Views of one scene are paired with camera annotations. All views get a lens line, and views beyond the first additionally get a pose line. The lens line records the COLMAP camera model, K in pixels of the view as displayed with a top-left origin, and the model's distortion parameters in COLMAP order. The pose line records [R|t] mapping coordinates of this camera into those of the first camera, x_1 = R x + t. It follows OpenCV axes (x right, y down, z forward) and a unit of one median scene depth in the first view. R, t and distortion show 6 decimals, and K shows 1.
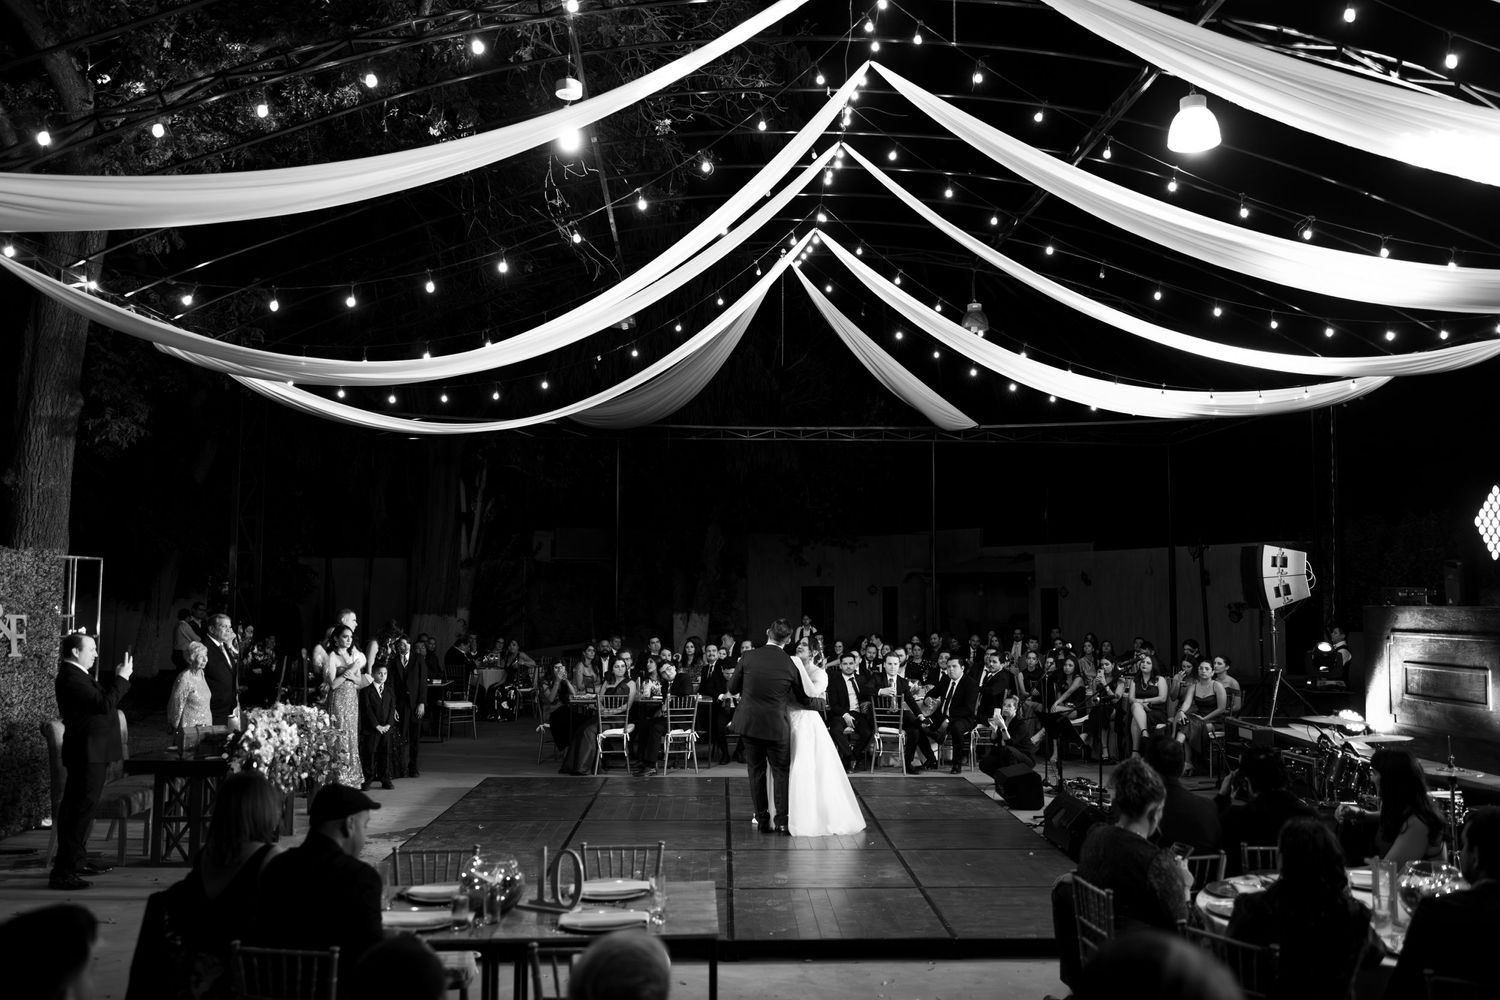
lens RADIAL K [[1246.9, 0, 786.2], [0, 1246.9, 517.7], [0, 0, 1]] dist [0.003684, 0.005276]
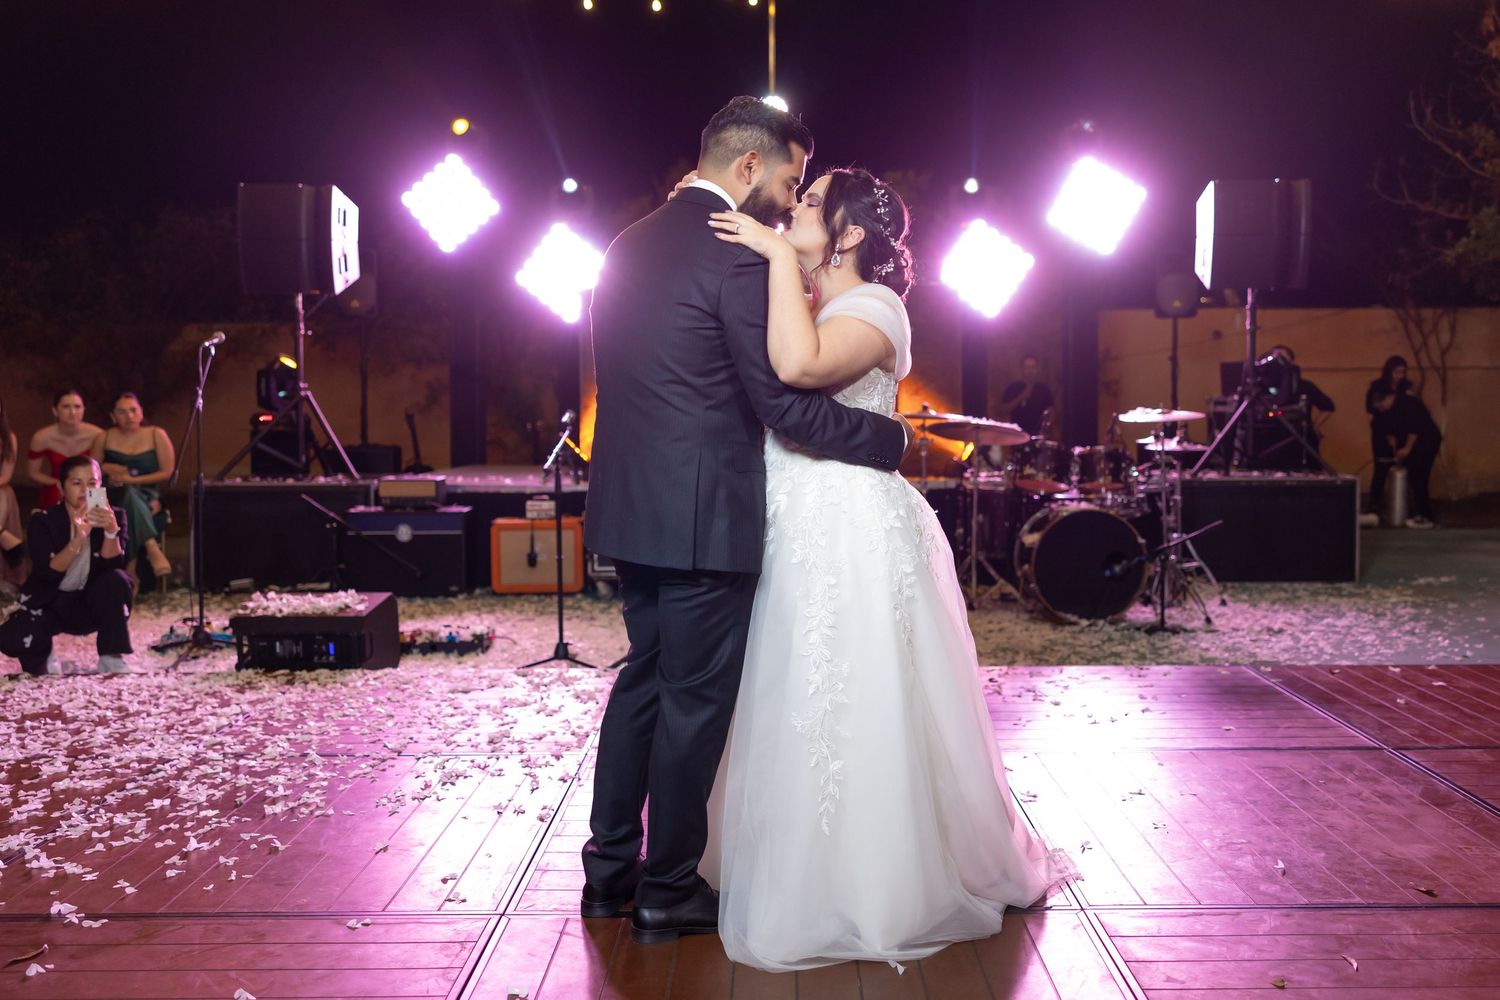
lens RADIAL K [[1302.5, 0, 789.1], [0, 1302.5, 456.7], [0, 0, 1]] dist [0.004380, 0.001673]
pose [[0.042794, -0.053039, 0.997675, -0.288980], [-0.058256, 0.996758, 0.055489, 0.125171], [-0.997384, -0.060495, 0.039566, 0.890155]]
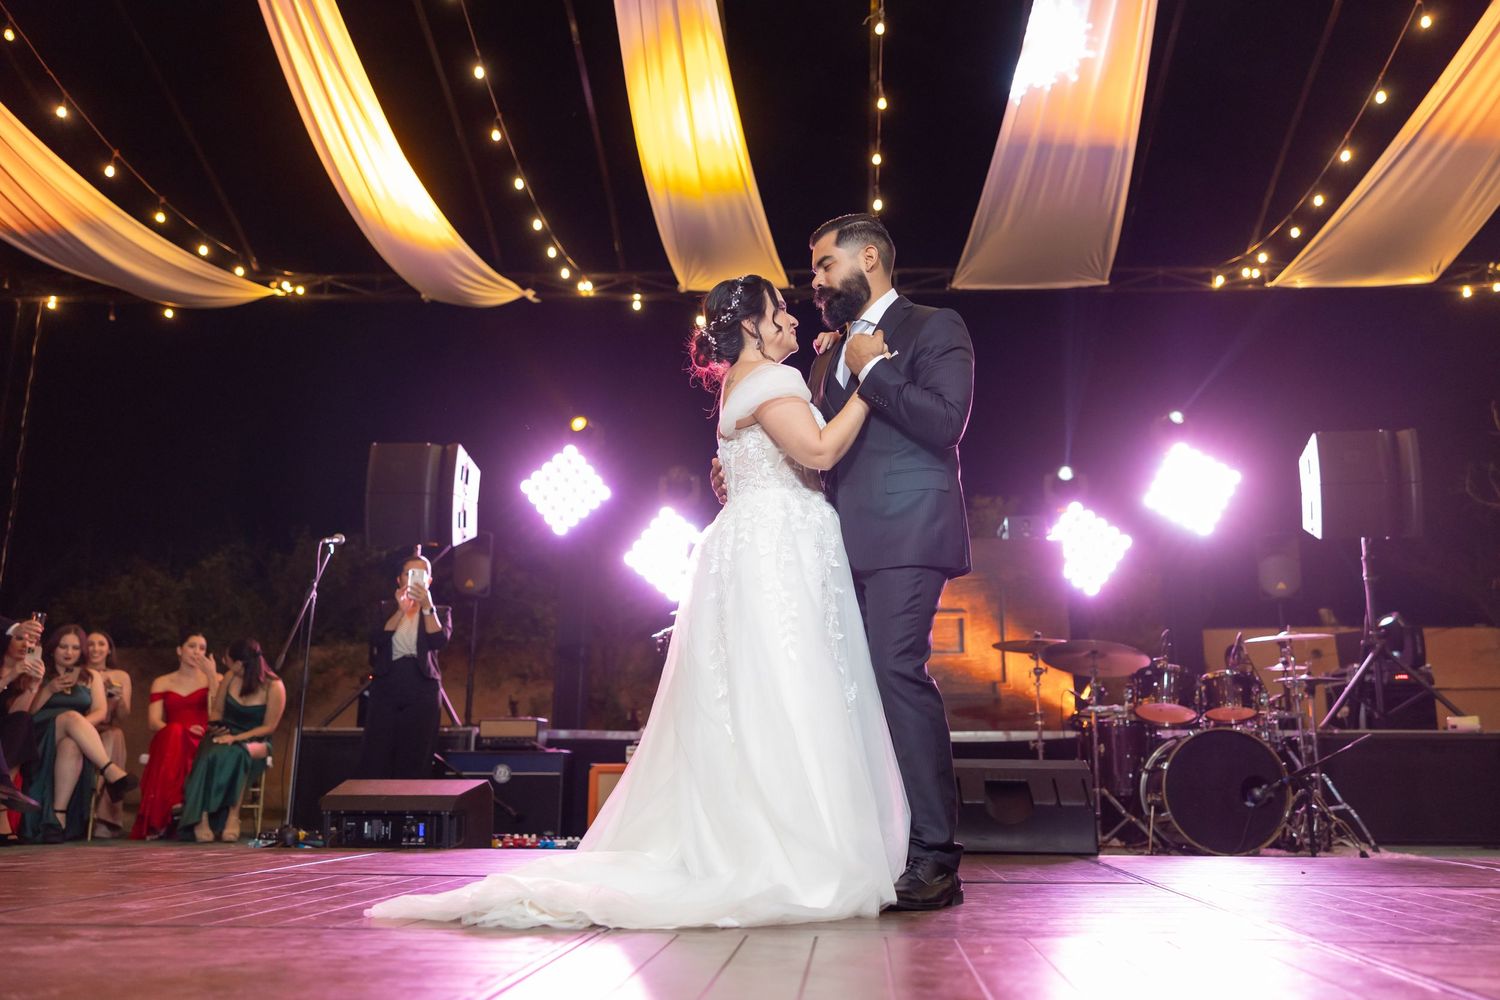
lens RADIAL K [[1246.9, 0, 786.2], [0, 1246.9, 517.7], [0, 0, 1]] dist [0.003684, 0.005276]
pose [[0.111753, 0.197993, 0.973812, -0.250038], [-0.068061, 0.979174, -0.191273, 0.201697], [-0.991403, -0.044903, 0.122901, 0.898919]]
